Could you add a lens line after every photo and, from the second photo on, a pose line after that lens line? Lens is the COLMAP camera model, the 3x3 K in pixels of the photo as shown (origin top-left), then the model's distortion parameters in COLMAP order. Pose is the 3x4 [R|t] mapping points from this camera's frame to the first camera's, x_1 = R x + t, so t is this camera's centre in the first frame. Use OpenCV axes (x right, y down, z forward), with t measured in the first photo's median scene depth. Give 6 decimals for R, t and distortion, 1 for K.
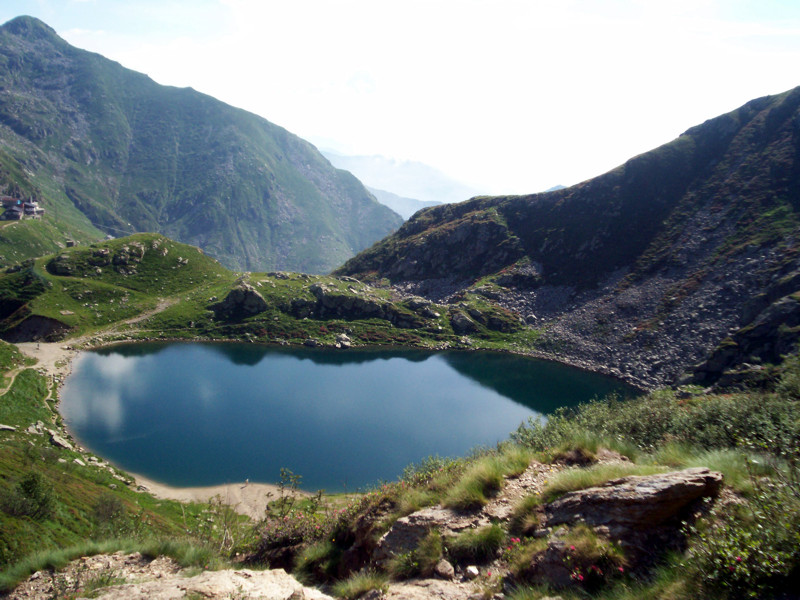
lens RADIAL K [[821.6, 0, 400.0], [0, 821.6, 300.0], [0, 0, 1]] dist [-0.067153, -0.039114]
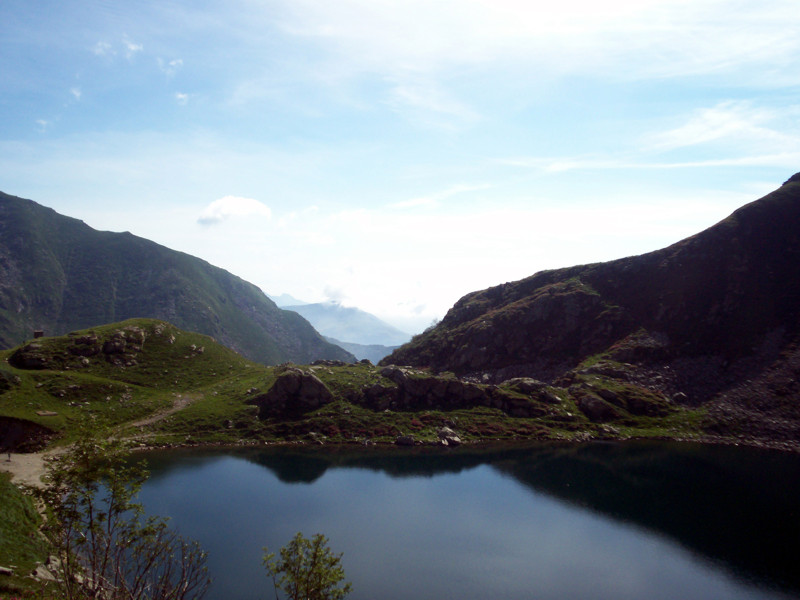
lens RADIAL K [[821.6, 0, 400.0], [0, 821.6, 300.0], [0, 0, 1]] dist [-0.067153, -0.039114]
pose [[0.995477, -0.037105, 0.087458, -0.155316], [0.052356, 0.982432, -0.179128, 0.054131], [-0.079275, 0.182897, 0.979931, 0.266992]]
